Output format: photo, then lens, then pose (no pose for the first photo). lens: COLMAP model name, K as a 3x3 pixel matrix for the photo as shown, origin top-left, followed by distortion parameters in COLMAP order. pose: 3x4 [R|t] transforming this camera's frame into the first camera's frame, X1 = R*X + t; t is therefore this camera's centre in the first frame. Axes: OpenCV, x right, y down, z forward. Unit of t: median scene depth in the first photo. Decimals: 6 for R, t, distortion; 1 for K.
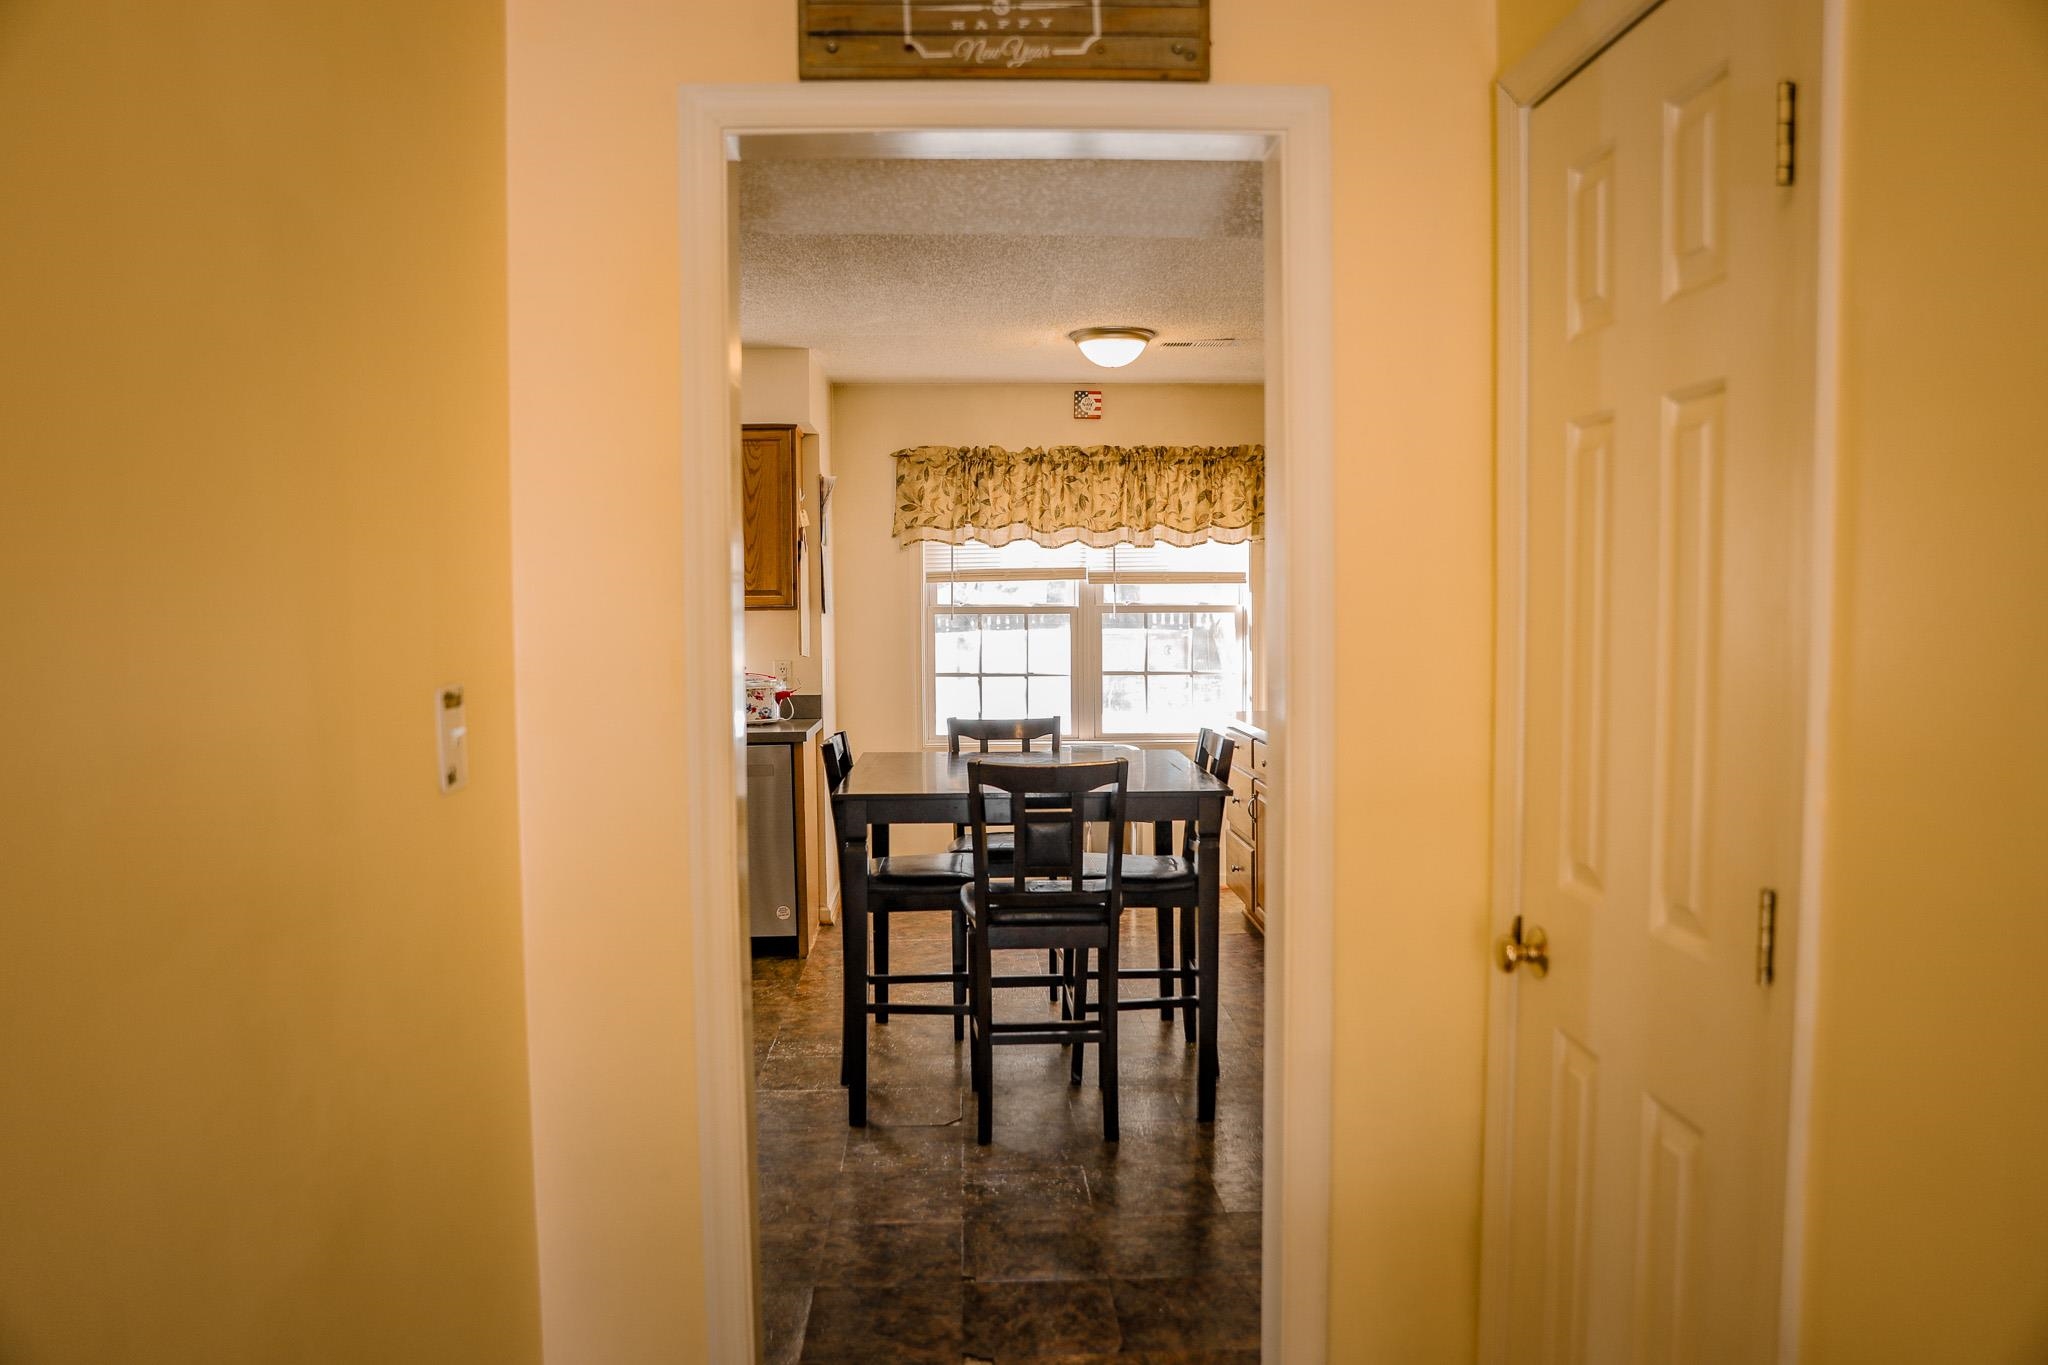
lens RADIAL K [[1413.0, 0, 1024.7], [0, 1413.0, 681.8], [0, 0, 1]] dist [-0.110341, -0.000331]
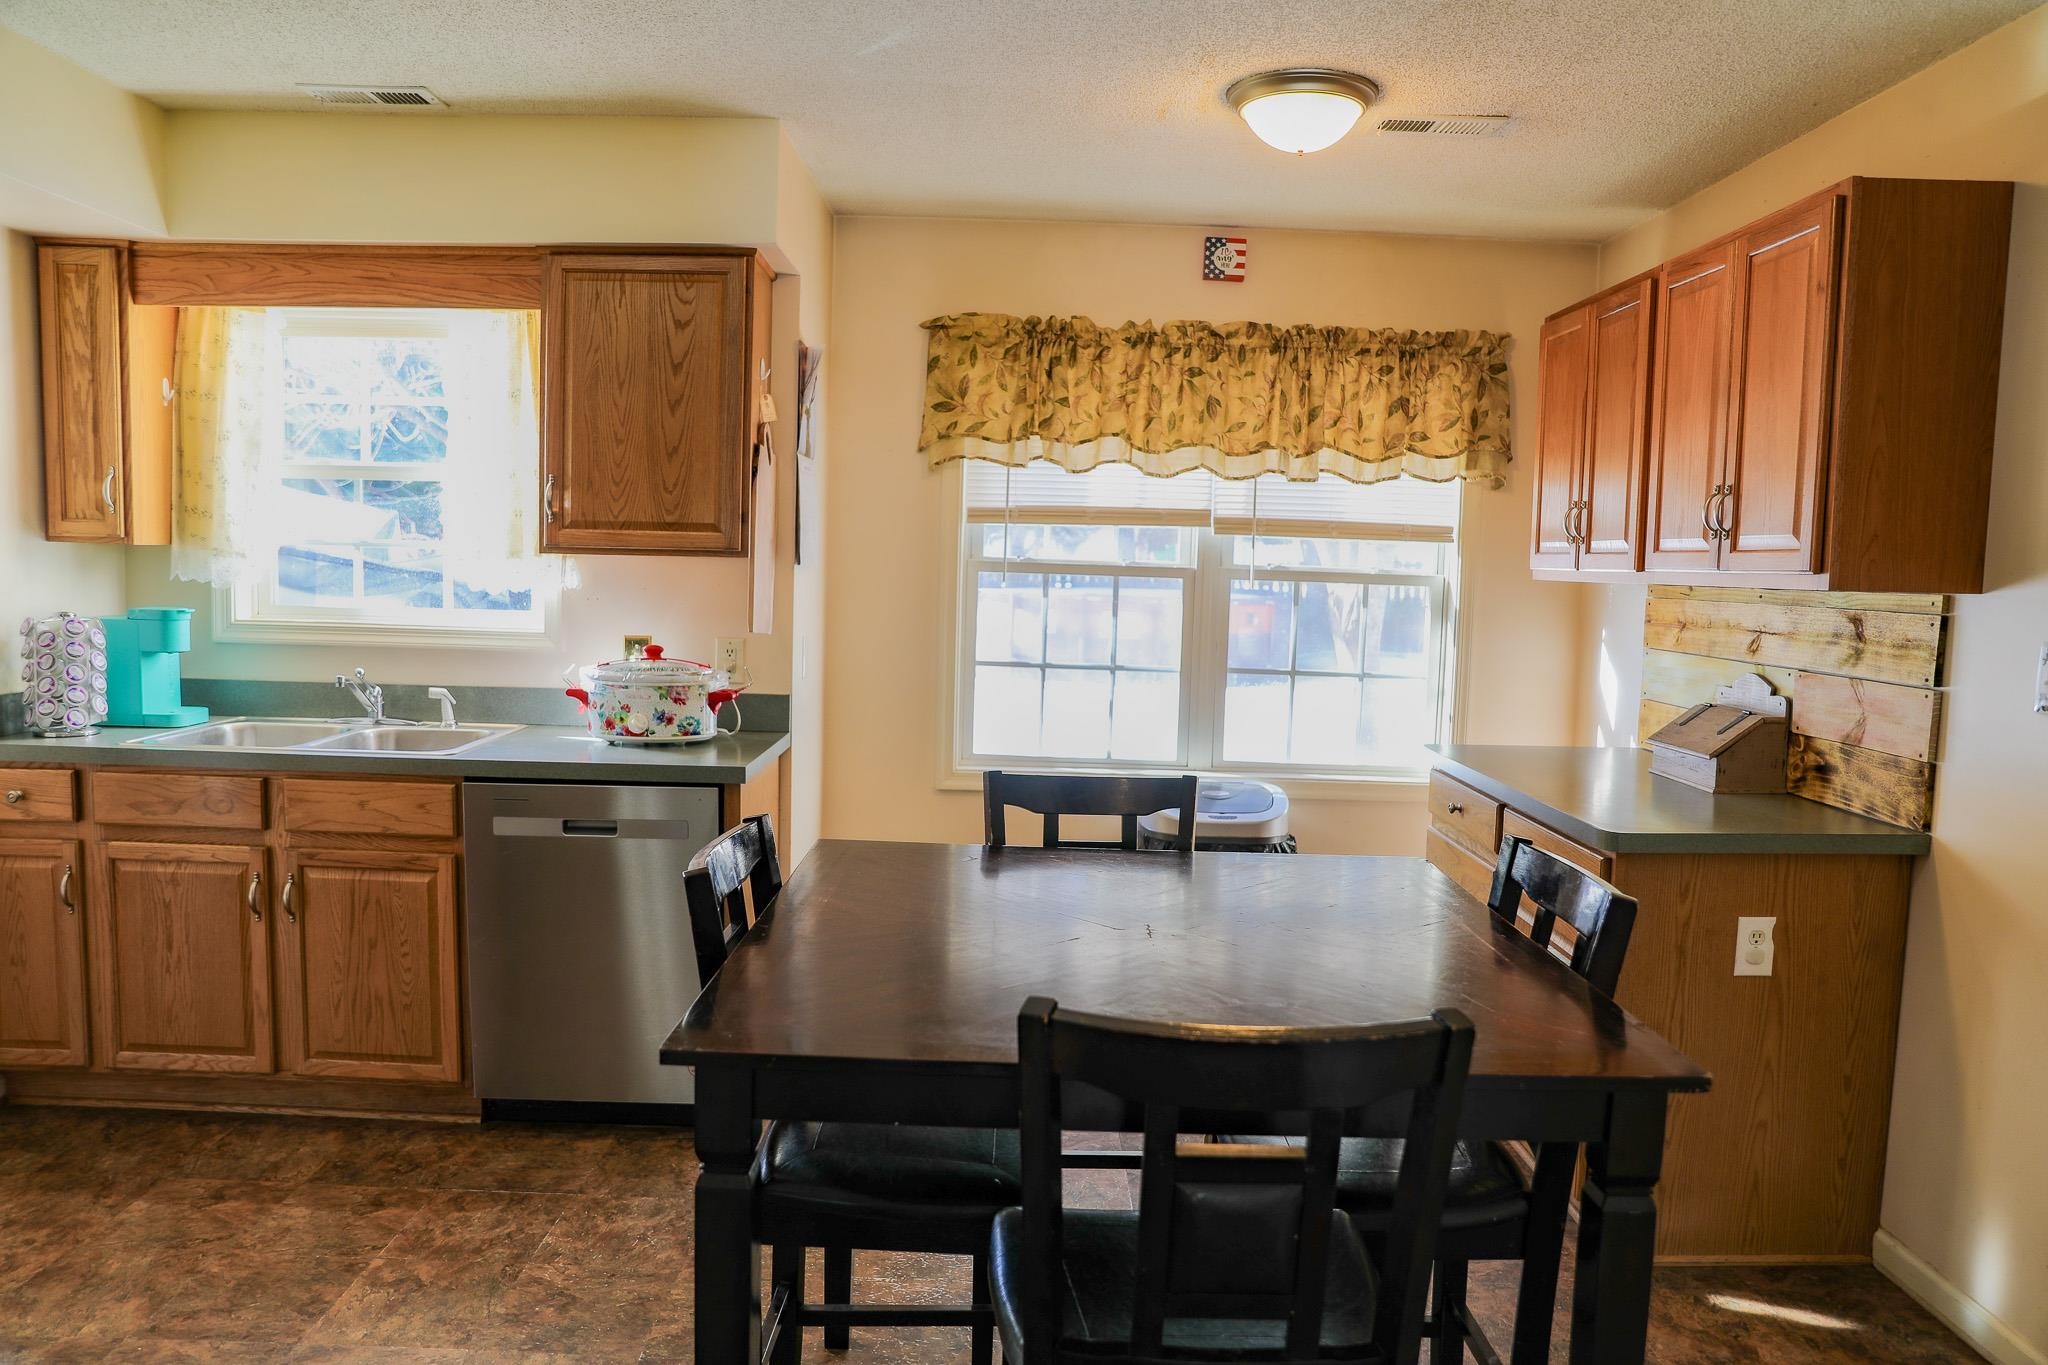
lens RADIAL K [[1413.0, 0, 1011.5], [0, 1413.0, 680.4], [0, 0, 1]] dist [-0.110341, -0.000331]
pose [[0.998032, 0.040953, -0.047492, -0.015072], [-0.039460, 0.998710, 0.031948, -0.019094], [0.048739, -0.030011, 0.998361, 0.346536]]
